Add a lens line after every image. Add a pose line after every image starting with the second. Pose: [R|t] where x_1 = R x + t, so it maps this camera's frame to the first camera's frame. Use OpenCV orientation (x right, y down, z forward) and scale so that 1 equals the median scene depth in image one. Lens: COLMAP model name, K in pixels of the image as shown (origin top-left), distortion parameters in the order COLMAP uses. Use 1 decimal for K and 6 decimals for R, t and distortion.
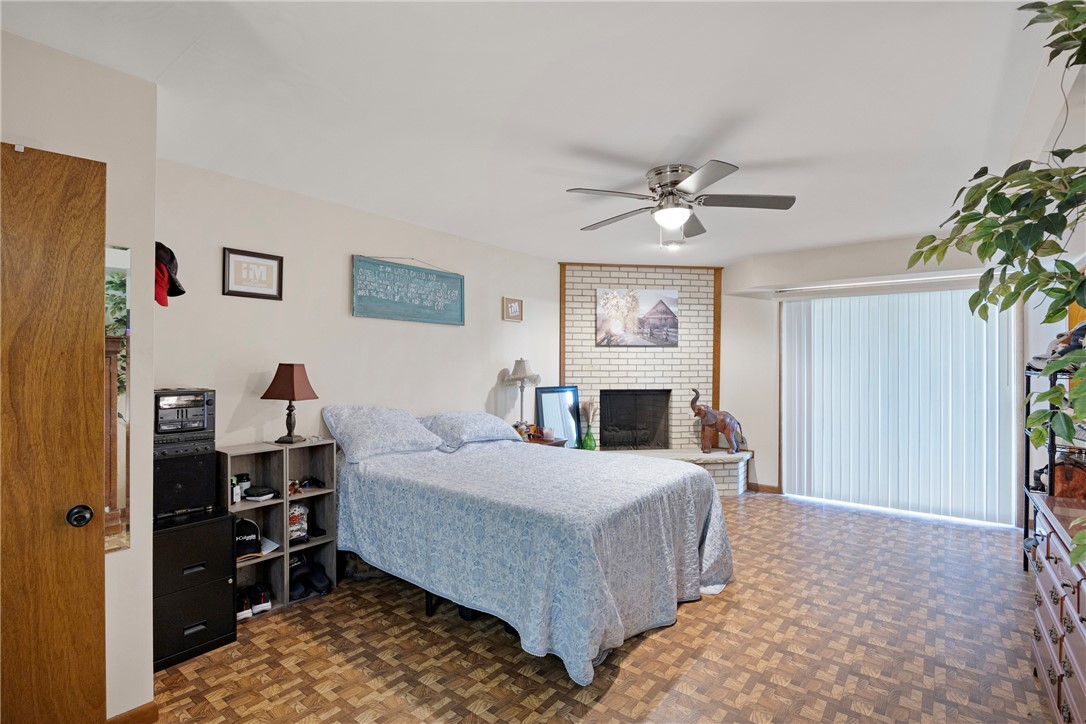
lens RADIAL K [[499.1, 0, 549.5], [0, 499.1, 367.3], [0, 0, 1]] dist [-0.003878, 0.000689]
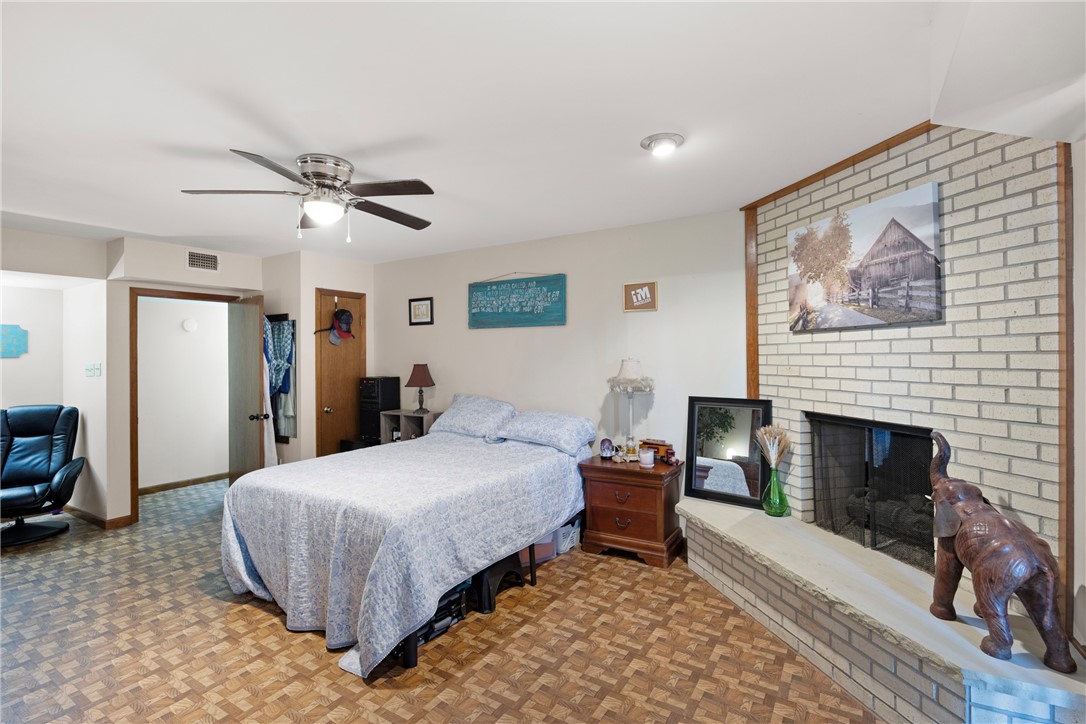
lens RADIAL K [[499.1, 0, 549.2], [0, 499.1, 354.4], [0, 0, 1]] dist [-0.003878, 0.000689]
pose [[0.131695, -0.008064, -0.991257, 0.619419], [0.000526, 0.999967, -0.008066, -0.013910], [0.991290, 0.000541, 0.131695, 0.653914]]
